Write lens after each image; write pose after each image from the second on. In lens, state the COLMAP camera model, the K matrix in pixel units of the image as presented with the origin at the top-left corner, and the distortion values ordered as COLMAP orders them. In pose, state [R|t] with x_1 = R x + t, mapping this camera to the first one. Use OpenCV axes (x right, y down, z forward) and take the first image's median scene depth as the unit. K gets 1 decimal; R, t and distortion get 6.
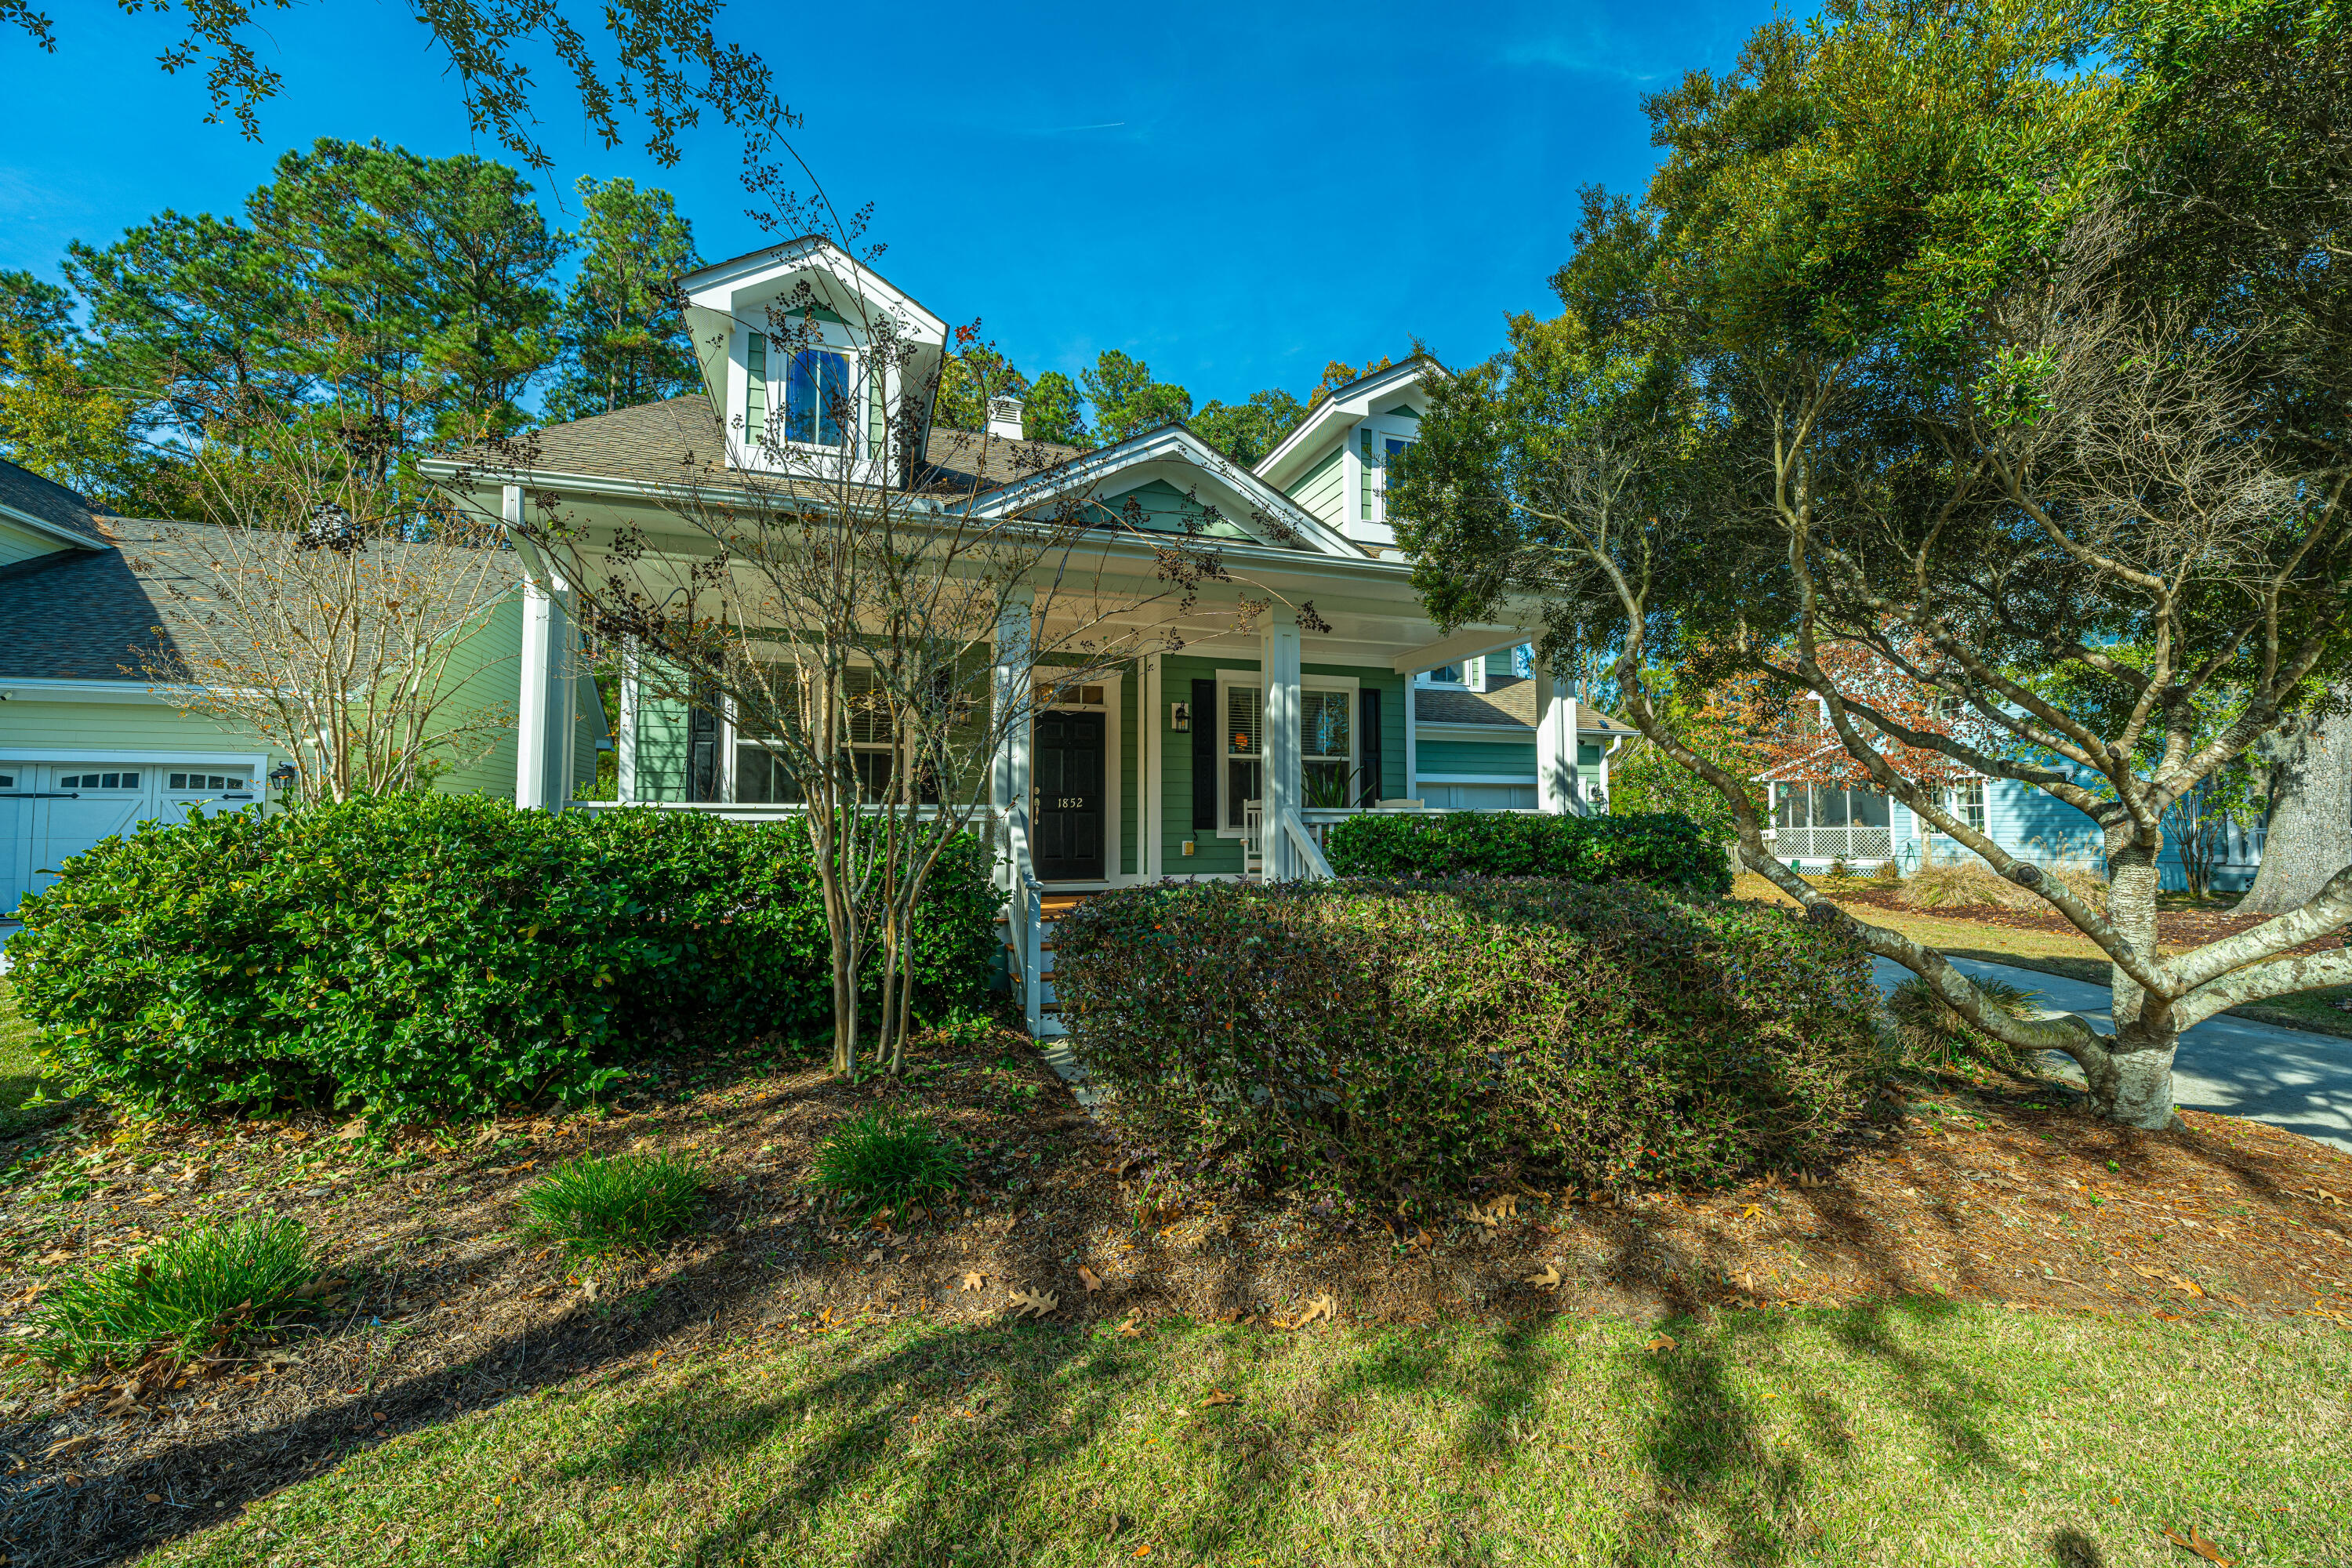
lens RADIAL K [[932.7, 0, 1191.9], [0, 932.7, 750.8], [0, 0, 1]] dist [-0.000895, -0.000265]
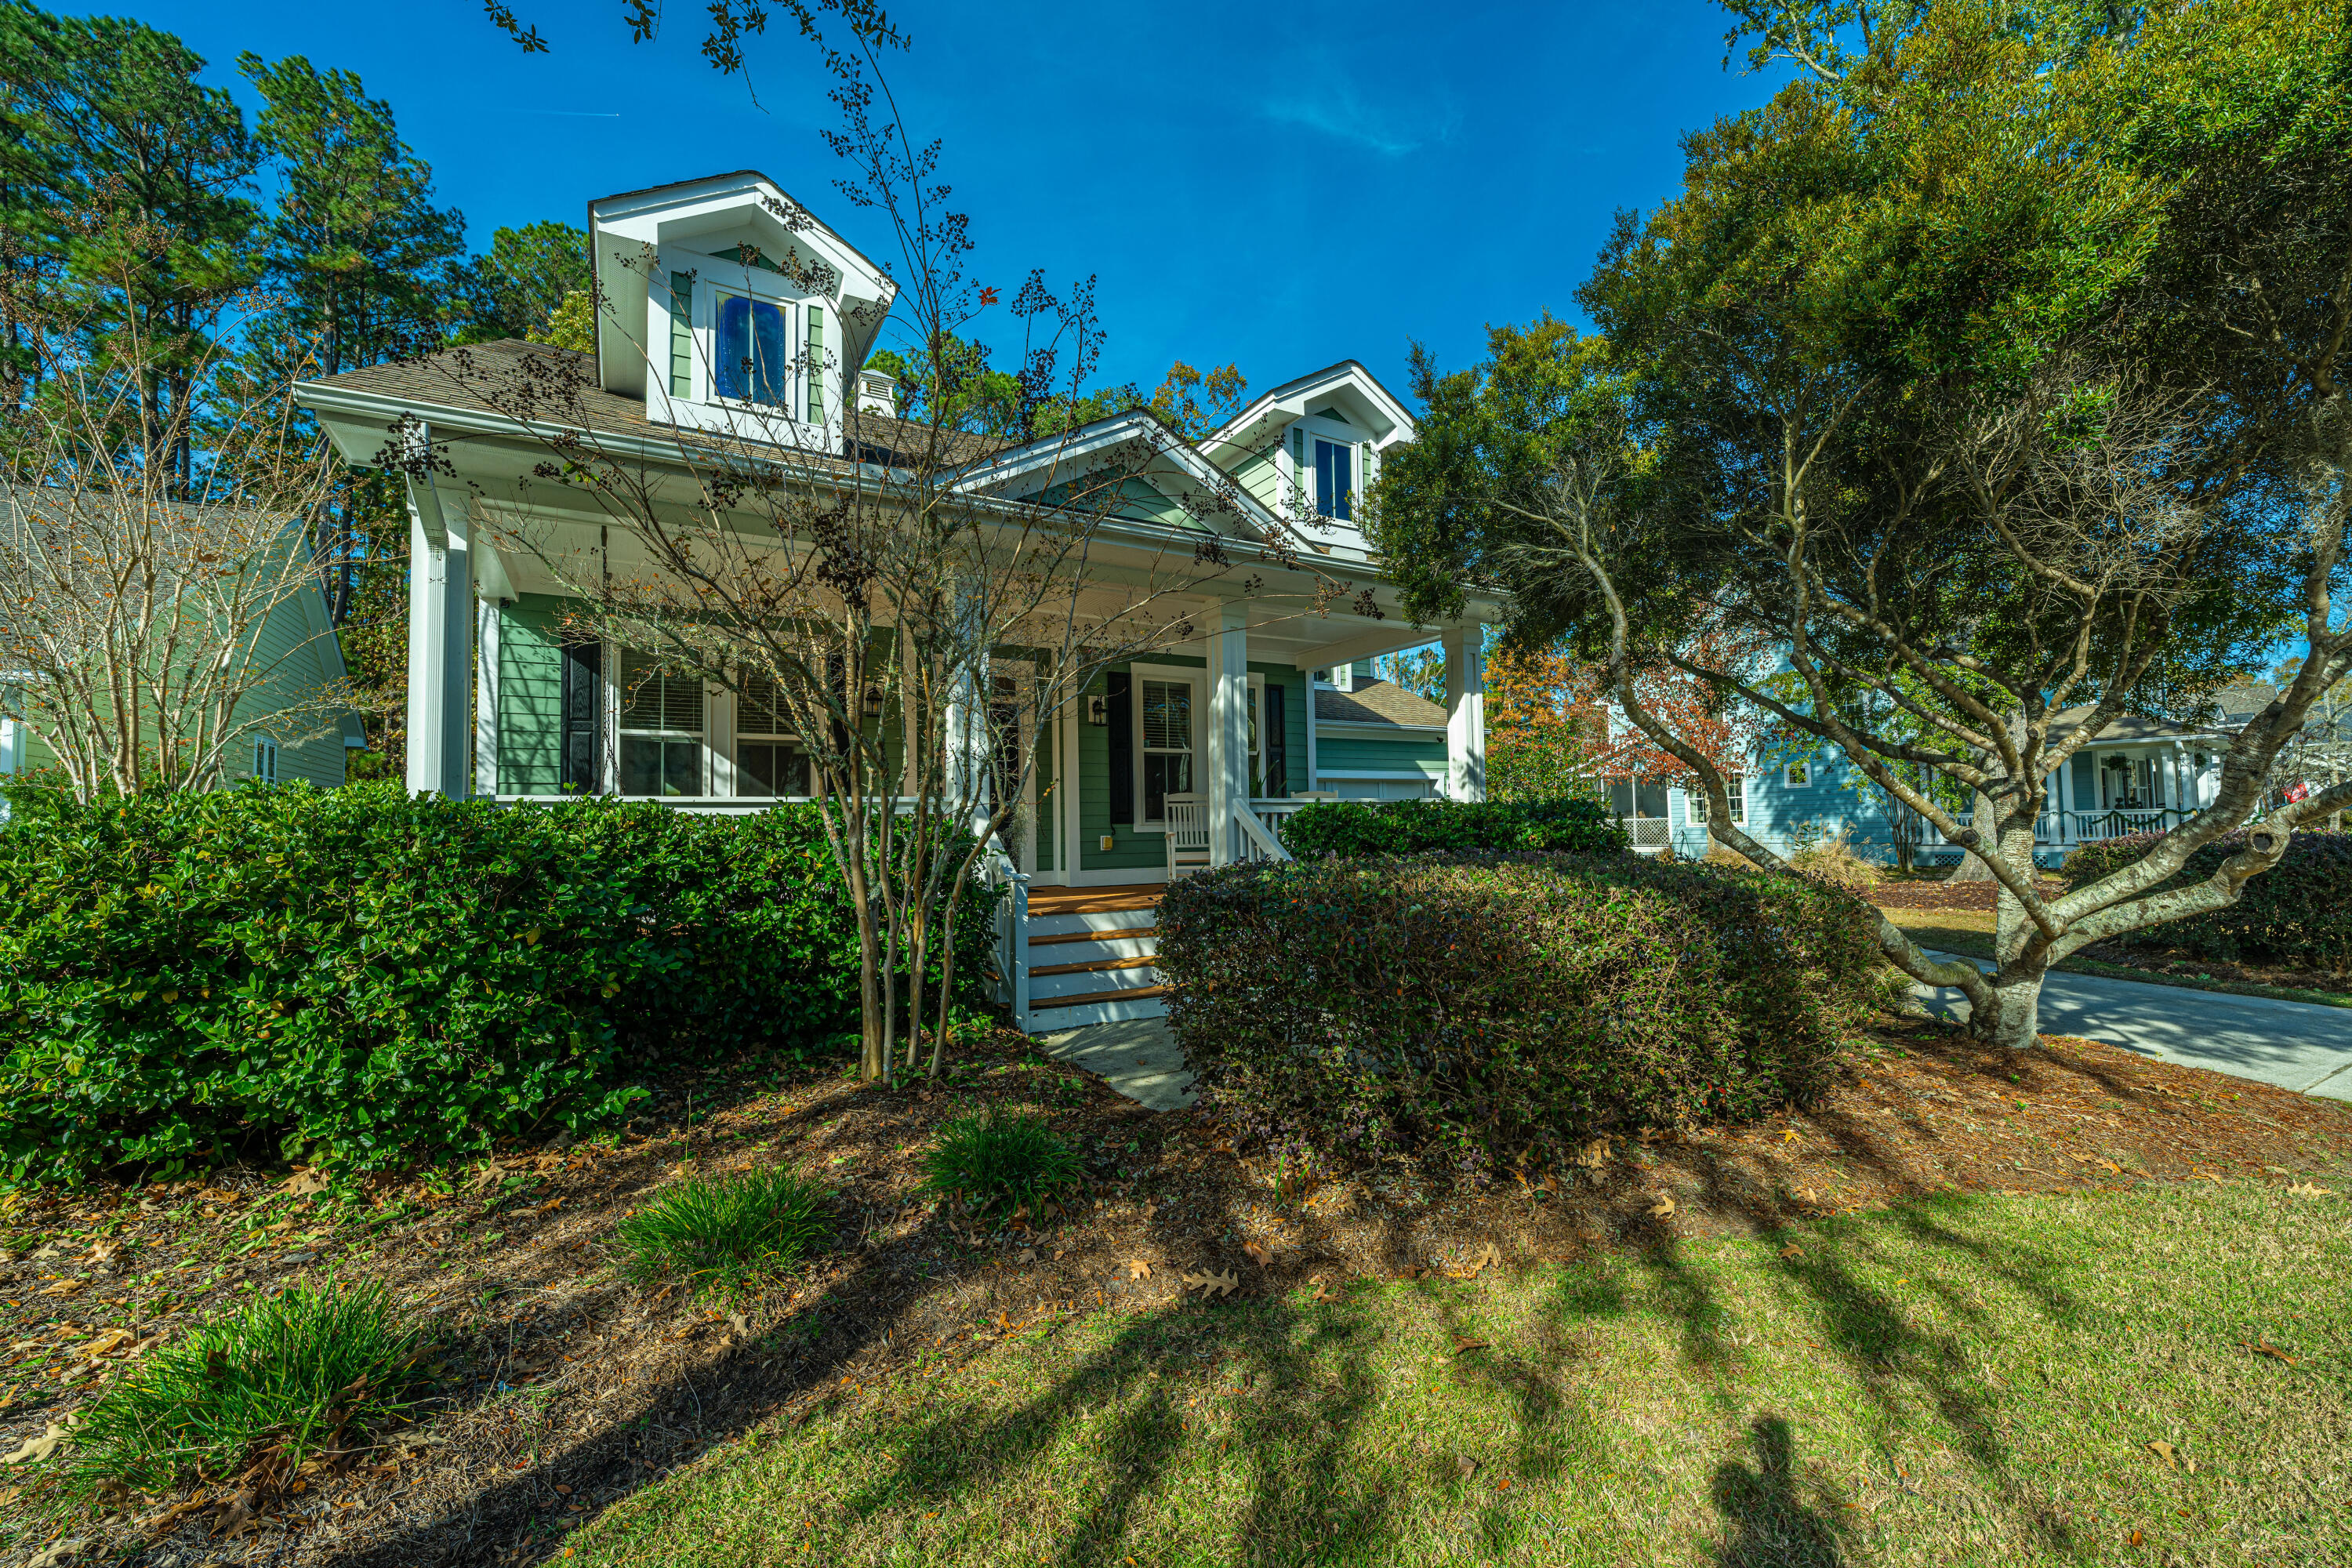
lens RADIAL K [[940.2, 0, 1165.9], [0, 940.2, 761.3], [0, 0, 1]] dist [-0.000094, -0.000042]
pose [[0.979827, -0.001676, 0.199839, -0.299470], [0.000516, 0.999983, 0.005858, 0.025960], [-0.199845, -0.005636, 0.979811, 0.029538]]
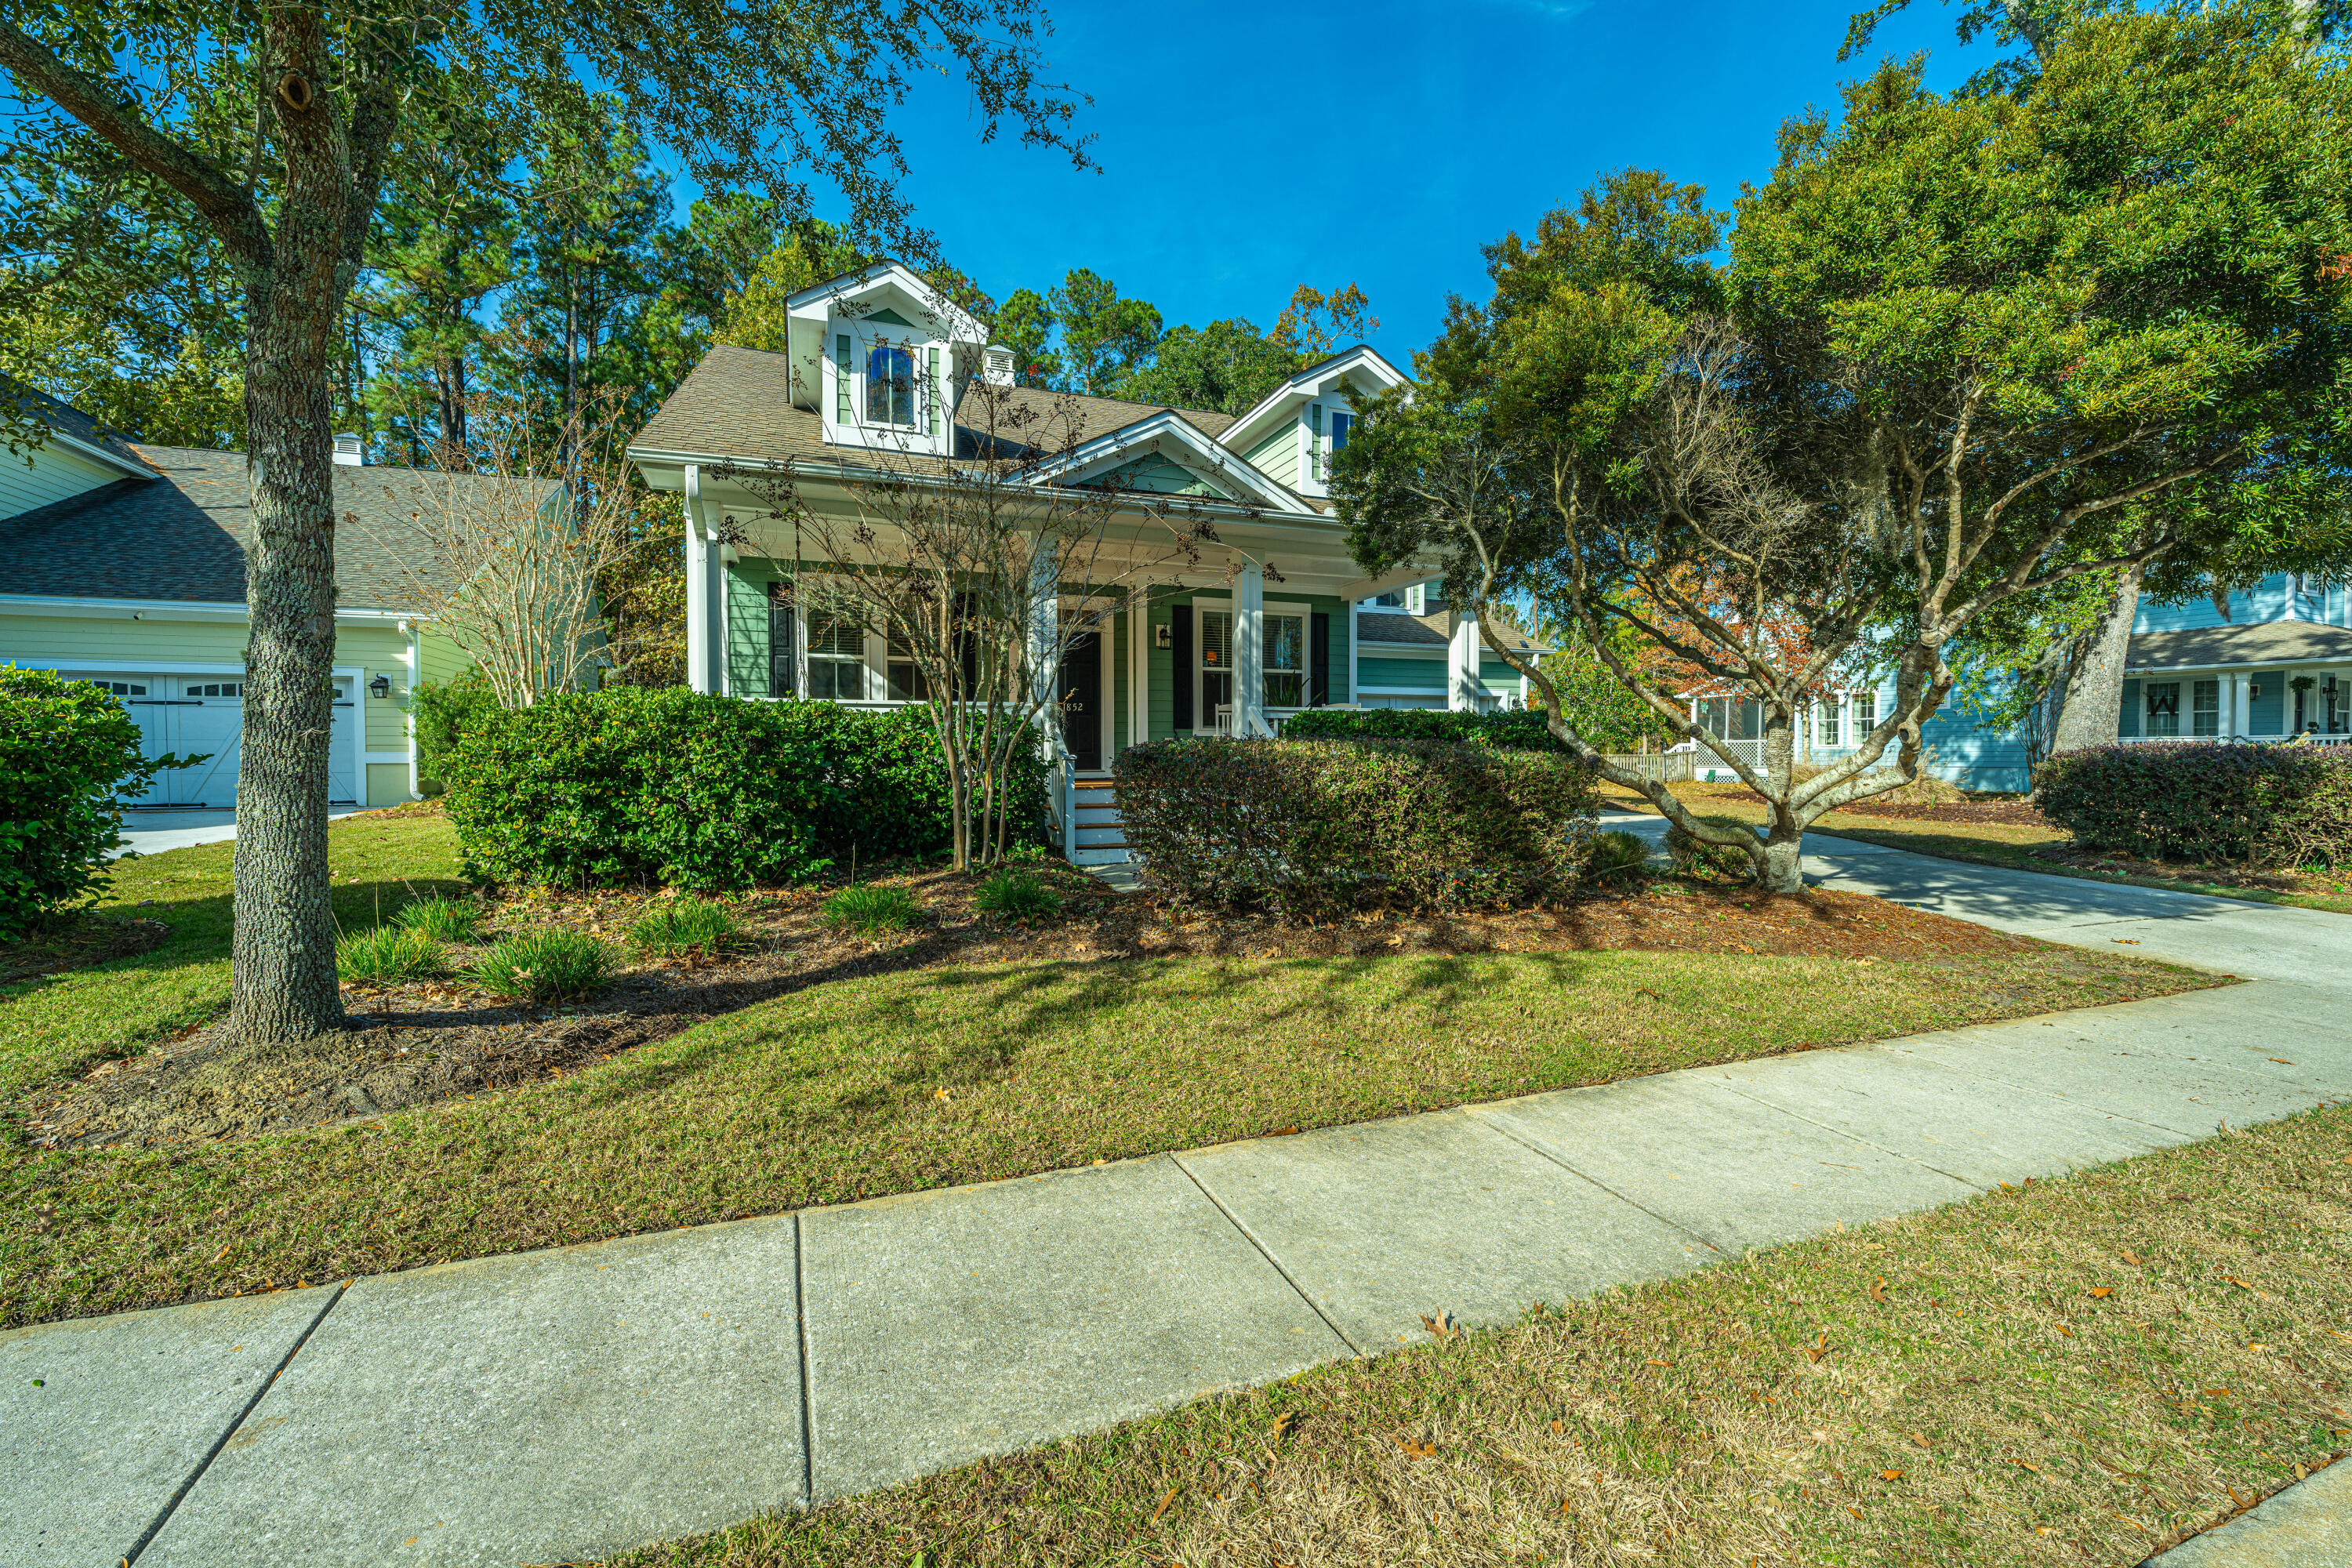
lens RADIAL K [[1016.9, 0, 1174.6], [0, 1016.9, 742.2], [0, 0, 1]] dist [-0.001304, -0.000179]
pose [[0.999494, -0.000724, 0.031803, -0.085658], [-0.001346, 0.997883, 0.065028, 0.032124], [-0.031782, -0.065038, 0.997377, -0.701237]]
